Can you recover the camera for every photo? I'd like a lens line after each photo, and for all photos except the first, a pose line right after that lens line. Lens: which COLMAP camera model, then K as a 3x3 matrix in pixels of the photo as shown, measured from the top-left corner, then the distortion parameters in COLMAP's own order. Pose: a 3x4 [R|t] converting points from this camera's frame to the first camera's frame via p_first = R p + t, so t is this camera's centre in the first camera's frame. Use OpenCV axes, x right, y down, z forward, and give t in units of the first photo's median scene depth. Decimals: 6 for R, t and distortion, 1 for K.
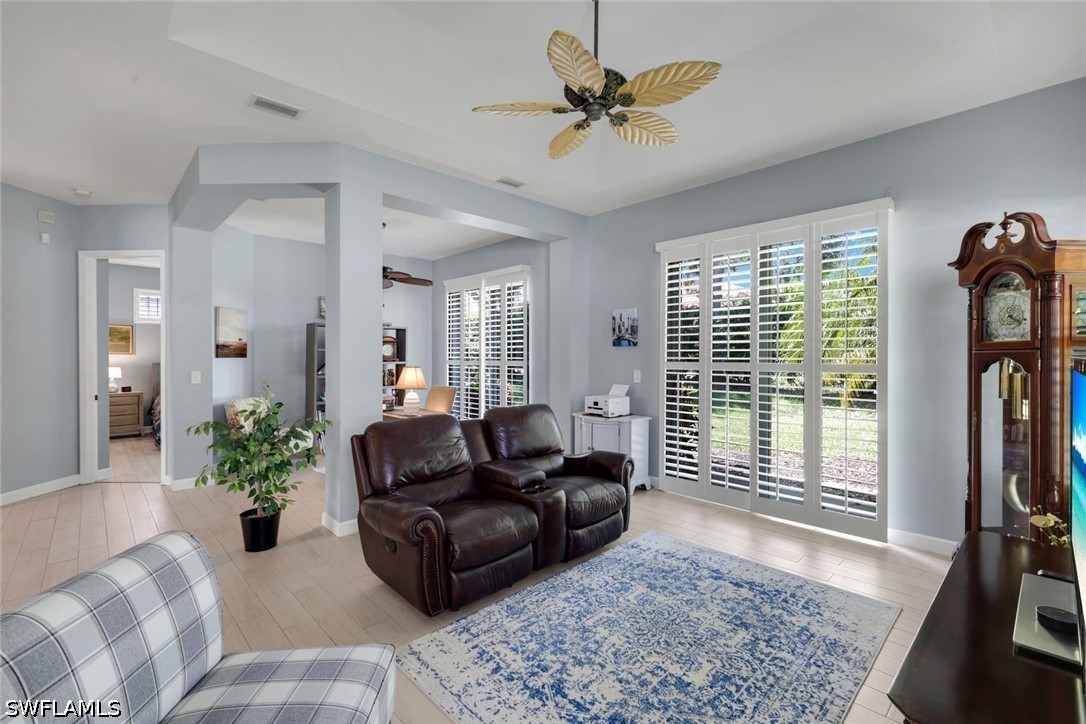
lens RADIAL K [[481.2, 0, 551.3], [0, 481.2, 359.5], [0, 0, 1]] dist [-0.000145, 0.000290]
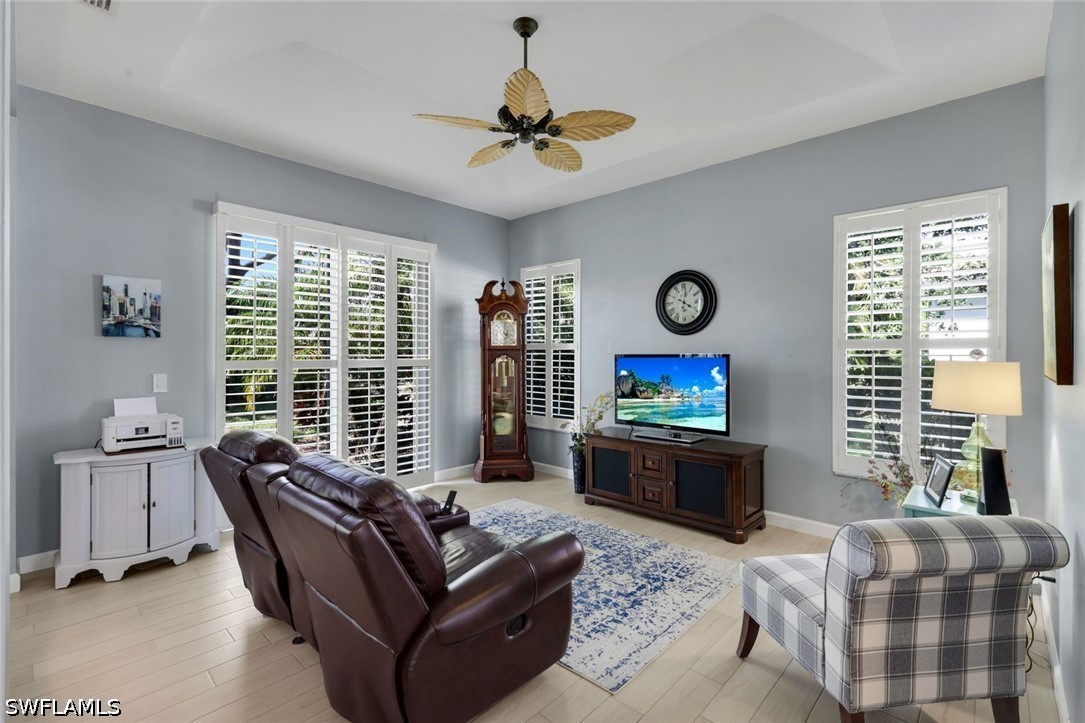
lens RADIAL K [[480.7, 0, 544.3], [0, 480.7, 354.9], [0, 0, 1]] dist [-0.000145, 0.000290]
pose [[-0.053078, -0.001517, 0.998589, -0.978715], [0.005595, 0.999983, 0.001817, -0.004231], [-0.998575, 0.005684, -0.053068, 0.951128]]
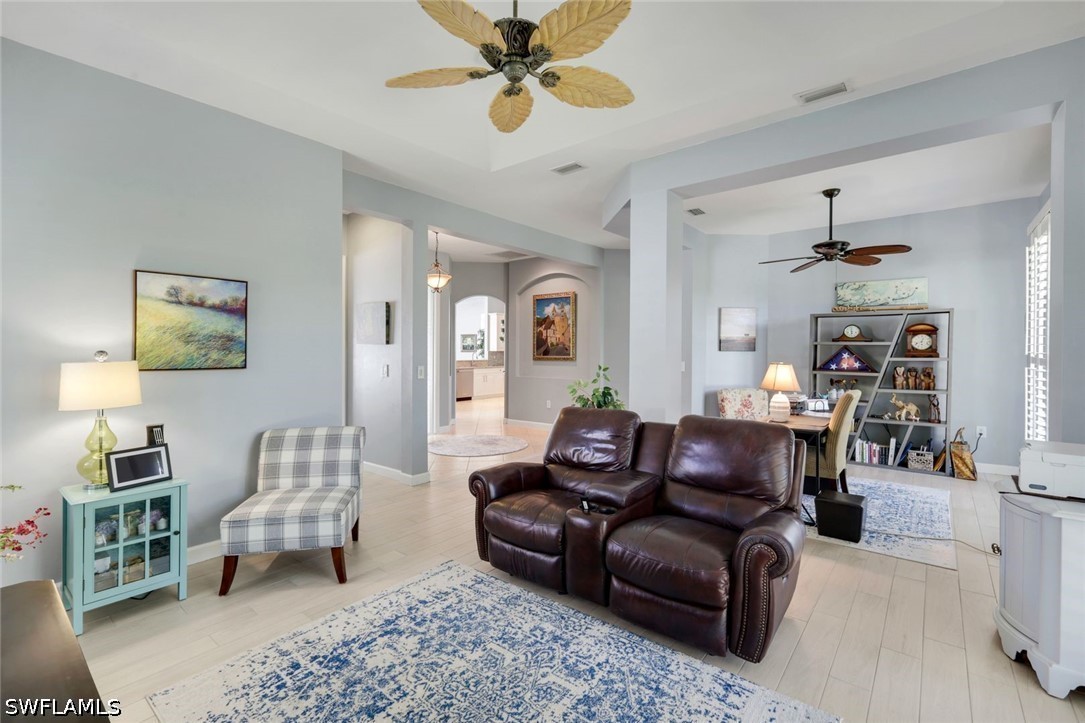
lens RADIAL K [[480.7, 0, 540.4], [0, 480.7, 352.0], [0, 0, 1]] dist [-0.000145, 0.000290]
pose [[0.111128, 0.008820, -0.993767, 0.899340], [-0.006600, 0.999945, 0.008137, -0.017397], [0.993784, 0.005655, 0.111180, 0.895138]]
